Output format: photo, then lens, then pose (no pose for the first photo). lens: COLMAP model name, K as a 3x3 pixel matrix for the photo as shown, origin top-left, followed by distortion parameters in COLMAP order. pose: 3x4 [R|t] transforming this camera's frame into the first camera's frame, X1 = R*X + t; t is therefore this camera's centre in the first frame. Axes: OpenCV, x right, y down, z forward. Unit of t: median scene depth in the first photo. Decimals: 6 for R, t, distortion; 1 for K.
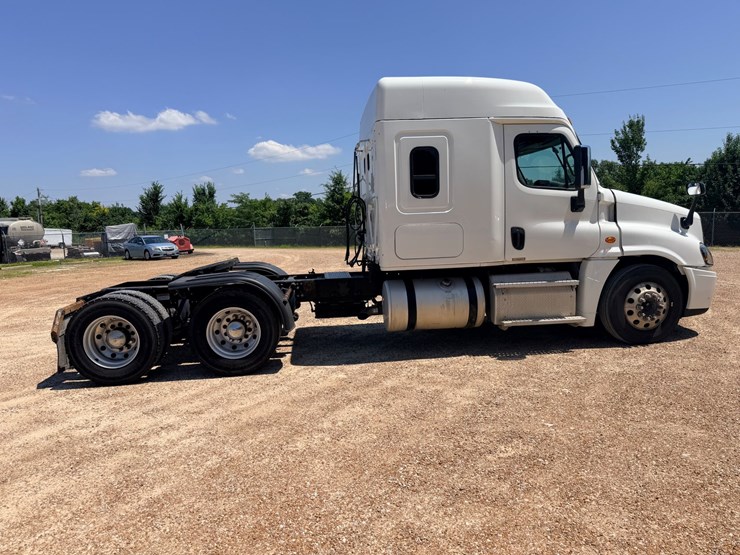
lens RADIAL K [[517.2, 0, 366.0], [0, 517.2, 281.3], [0, 0, 1]] dist [0.080141, -0.127647]
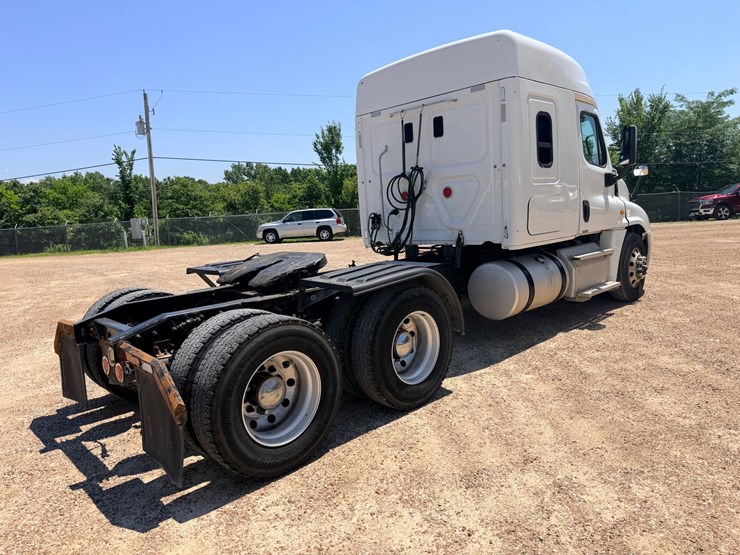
lens RADIAL K [[519.9, 0, 367.1], [0, 519.9, 274.2], [0, 0, 1]] dist [0.060933, -0.086217]
pose [[0.783892, -0.086949, 0.614779, -0.684247], [0.096848, 0.995150, 0.017257, -0.017647], [-0.613298, 0.046012, 0.788510, 0.442430]]
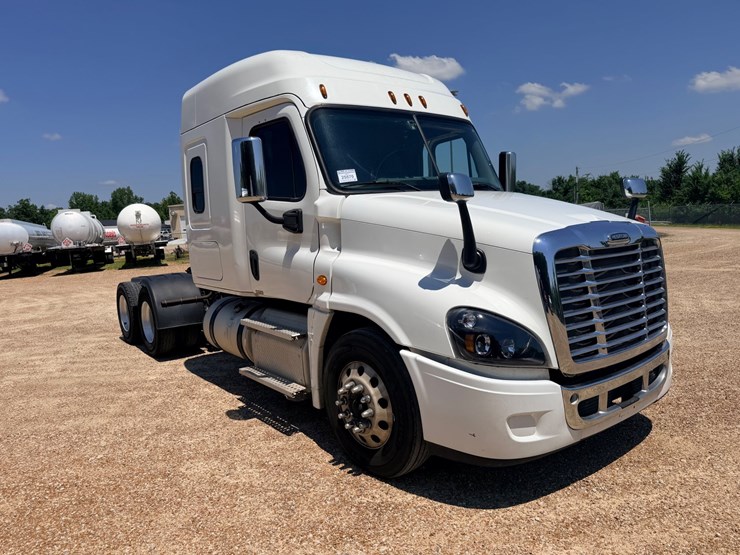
lens RADIAL K [[518.9, 0, 368.2], [0, 518.9, 279.7], [0, 0, 1]] dist [0.081020, -0.130529]
pose [[0.531062, 0.106925, -0.840559, 1.006671], [-0.064849, 0.994225, 0.085500, -0.134782], [0.844848, 0.009104, 0.534930, 0.717796]]
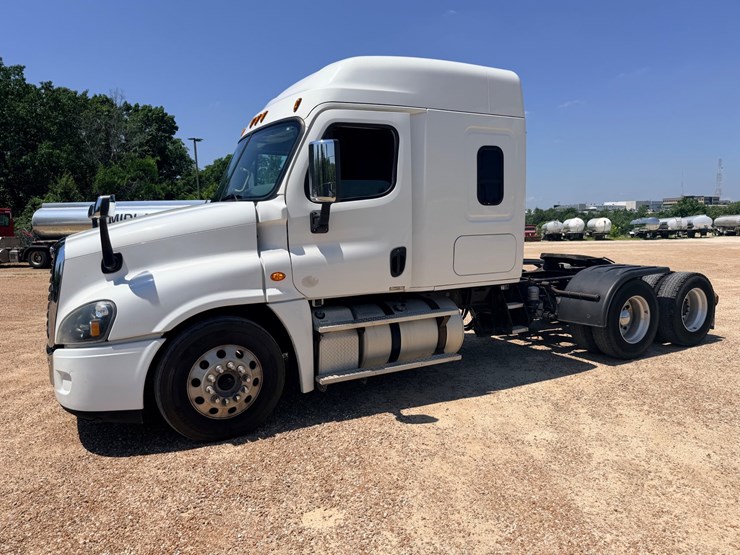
lens RADIAL K [[518.4, 0, 365.8], [0, 518.4, 277.4], [0, 0, 1]] dist [0.051930, -0.078094]
pose [[-0.920859, 0.097147, -0.377600, 0.578072], [0.010525, 0.974303, 0.224994, -0.266348], [0.389754, 0.203214, -0.898218, 2.013318]]
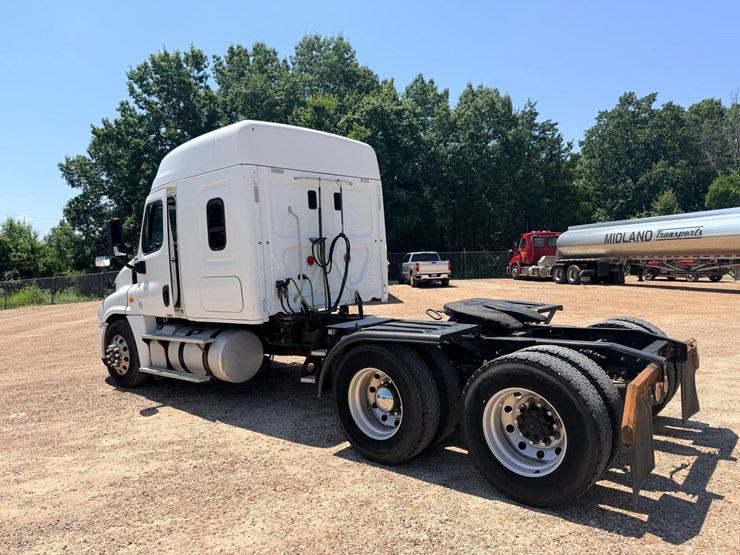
lens RADIAL K [[523.1, 0, 372.2], [0, 523.1, 266.4], [0, 0, 1]] dist [0.002547, -0.009562]
pose [[-0.687895, 0.067347, 0.722679, -0.785371], [0.163179, 0.984546, 0.063574, -0.176001], [-0.707229, 0.161658, -0.688254, 1.769228]]
